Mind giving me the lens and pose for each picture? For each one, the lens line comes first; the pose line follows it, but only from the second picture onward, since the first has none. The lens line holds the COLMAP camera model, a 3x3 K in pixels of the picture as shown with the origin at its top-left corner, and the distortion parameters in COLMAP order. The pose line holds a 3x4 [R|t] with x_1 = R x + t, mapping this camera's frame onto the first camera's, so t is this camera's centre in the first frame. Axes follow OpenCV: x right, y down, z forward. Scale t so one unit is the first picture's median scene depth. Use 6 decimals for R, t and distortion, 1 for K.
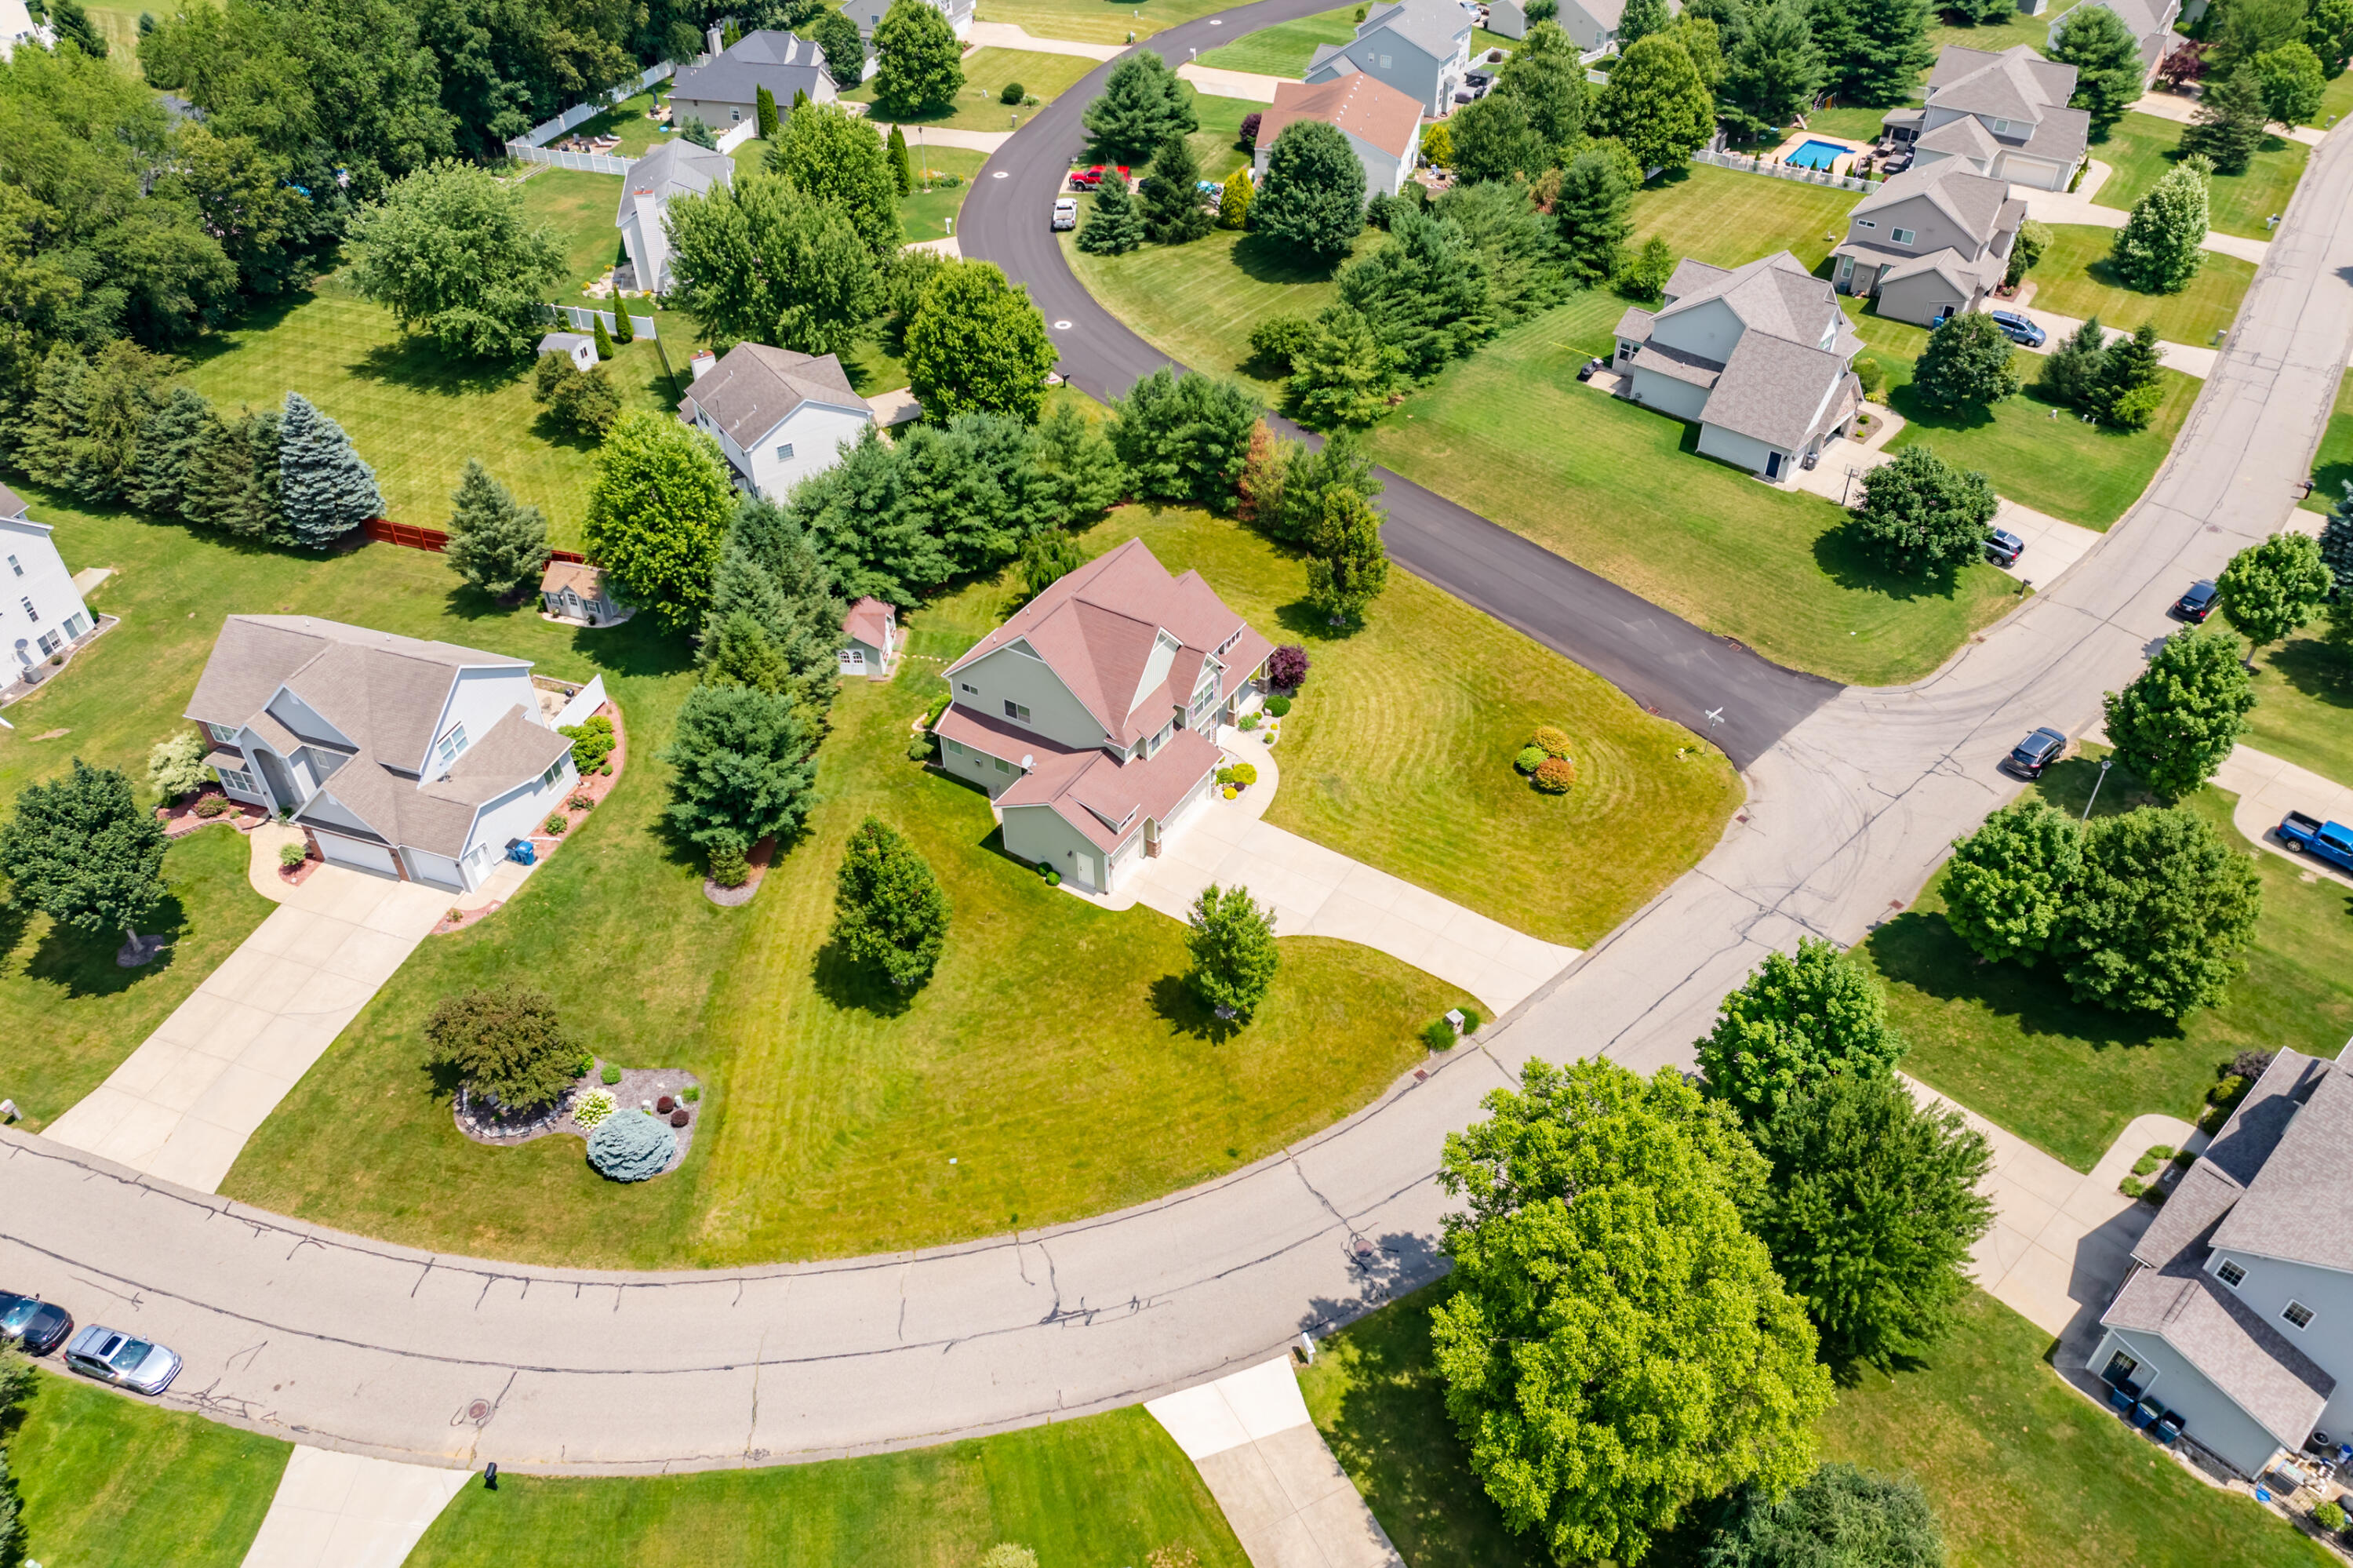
lens RADIAL K [[1613.6, 0, 1186.6], [0, 1613.6, 782.8], [0, 0, 1]] dist [-0.005339, -0.049441]
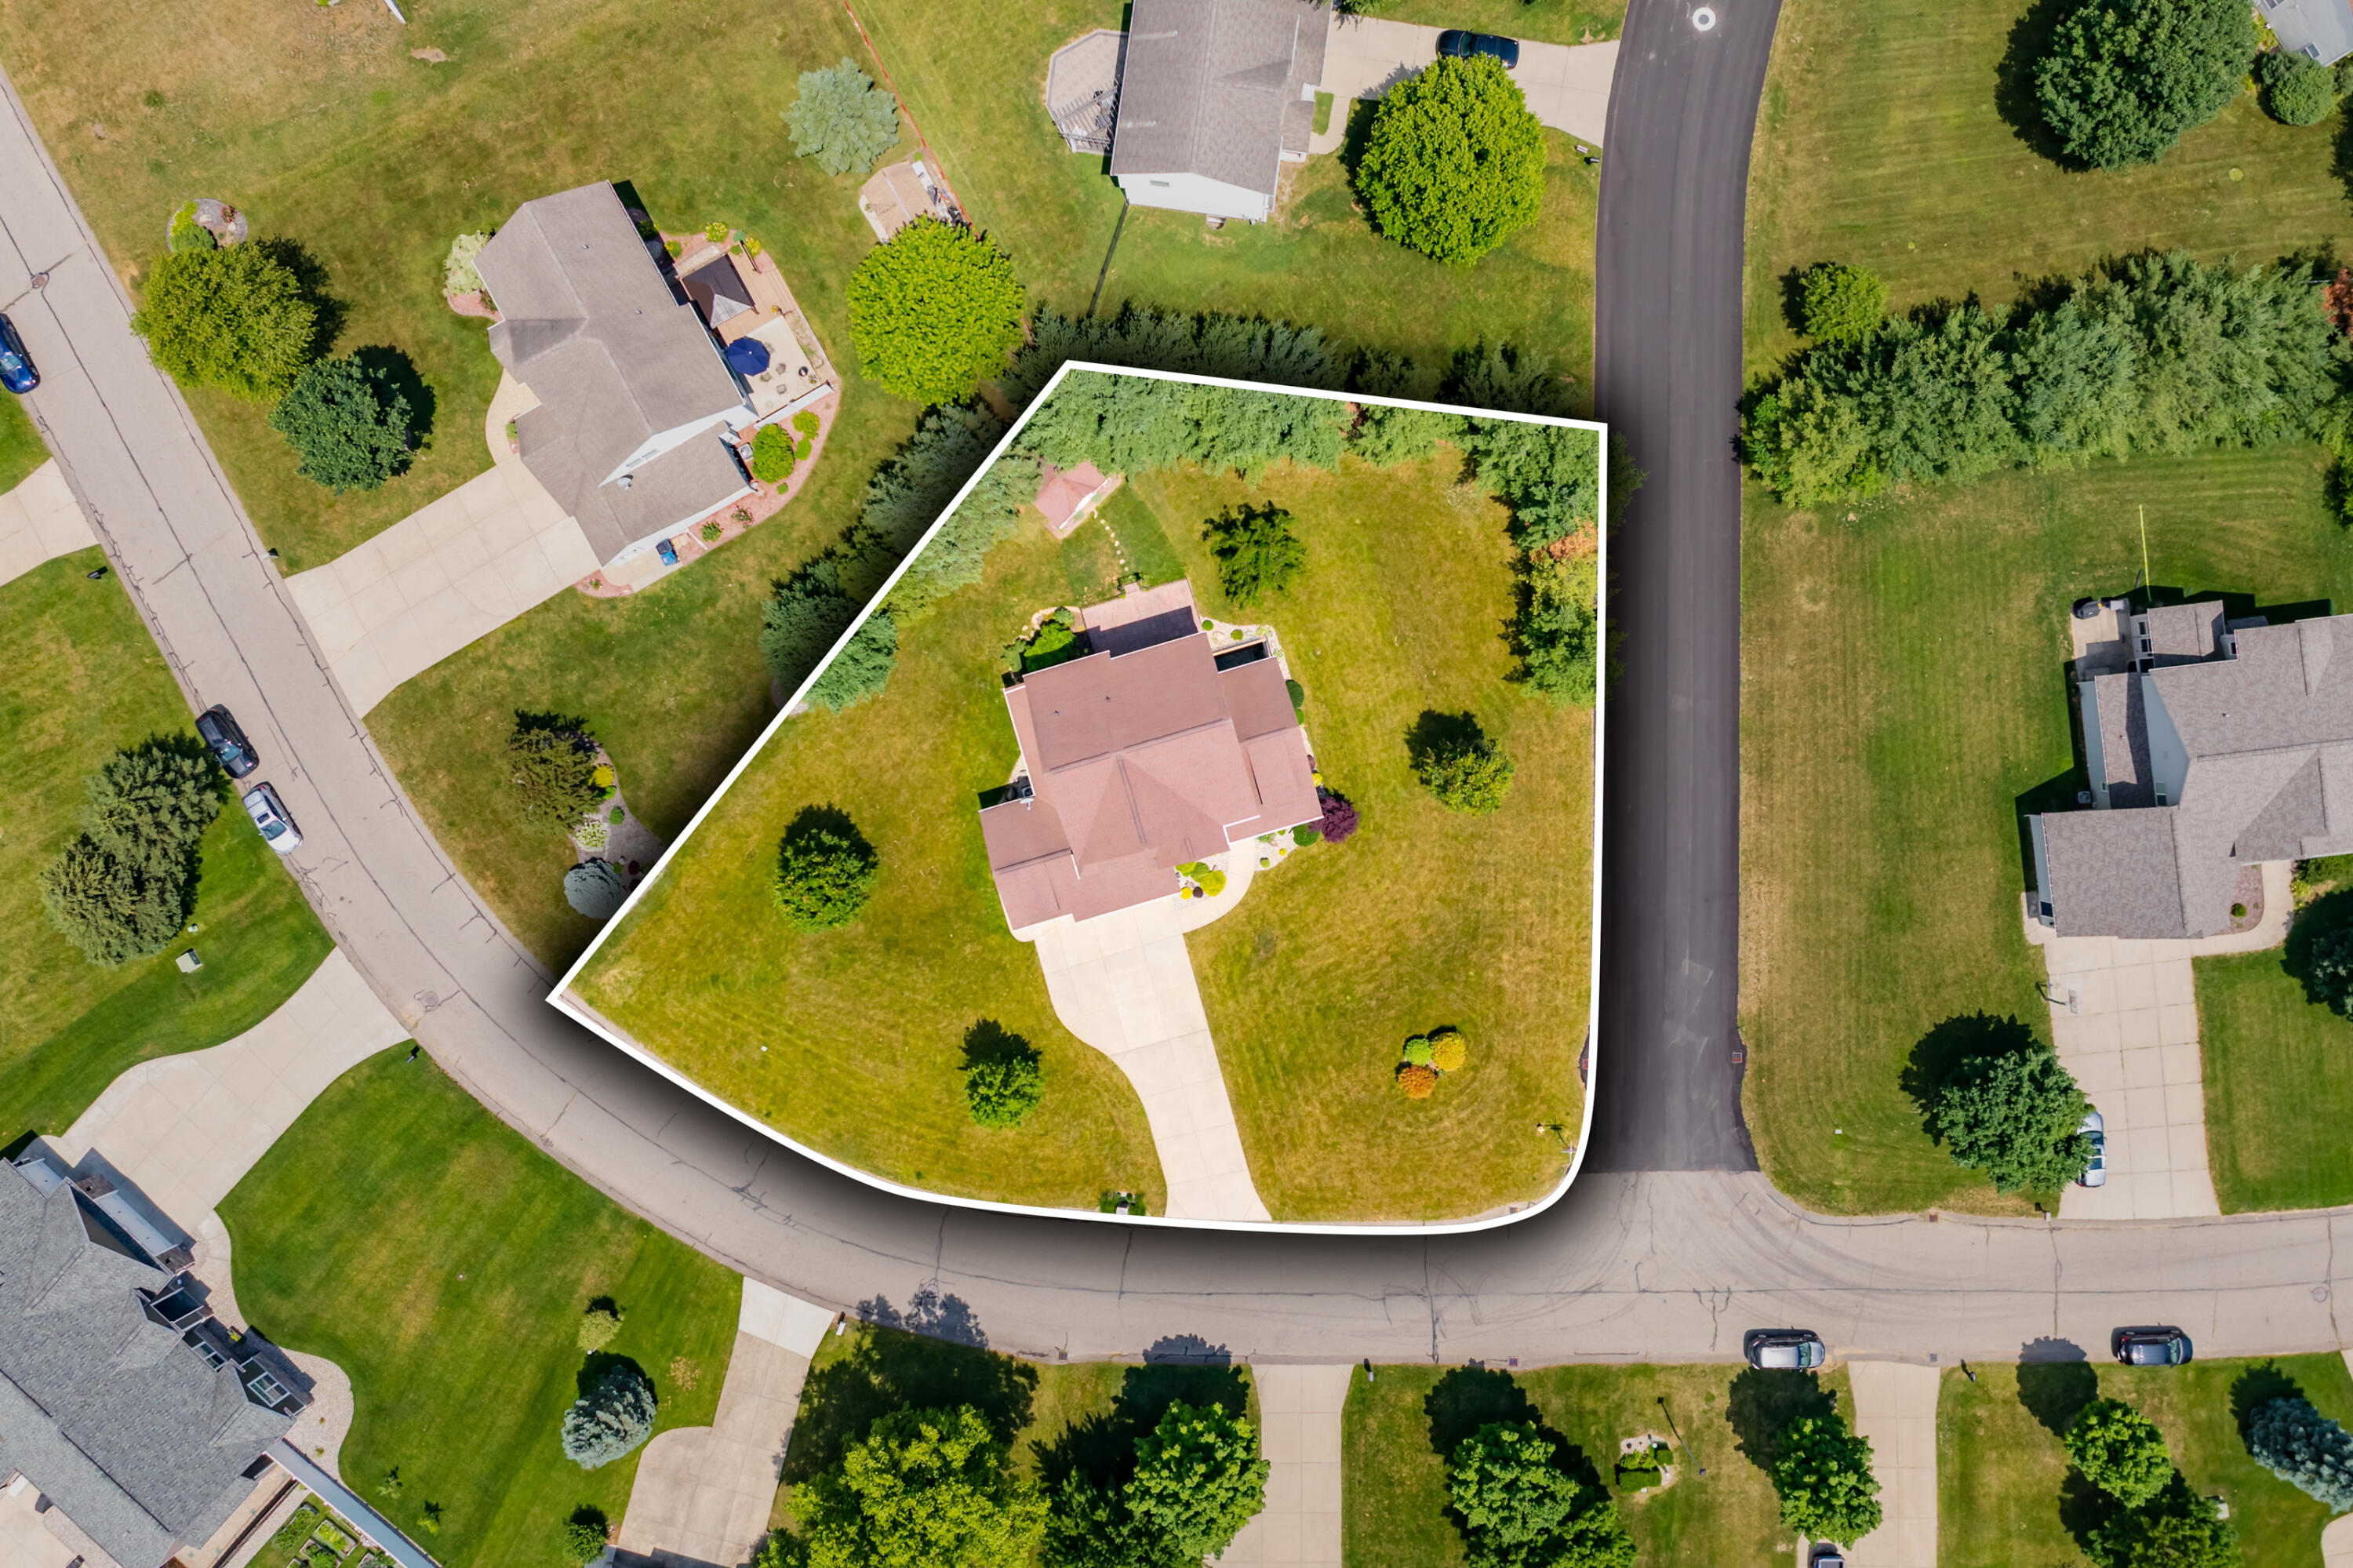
lens RADIAL K [[1616.3, 0, 1213.7], [0, 1616.3, 807.8], [0, 0, 1]] dist [-0.012616, 0.001100]
pose [[0.738674, 0.674049, -0.004330, 0.006049], [-0.438409, 0.485301, 0.756492, -0.750505], [0.512014, -0.556903, 0.653988, 0.273548]]
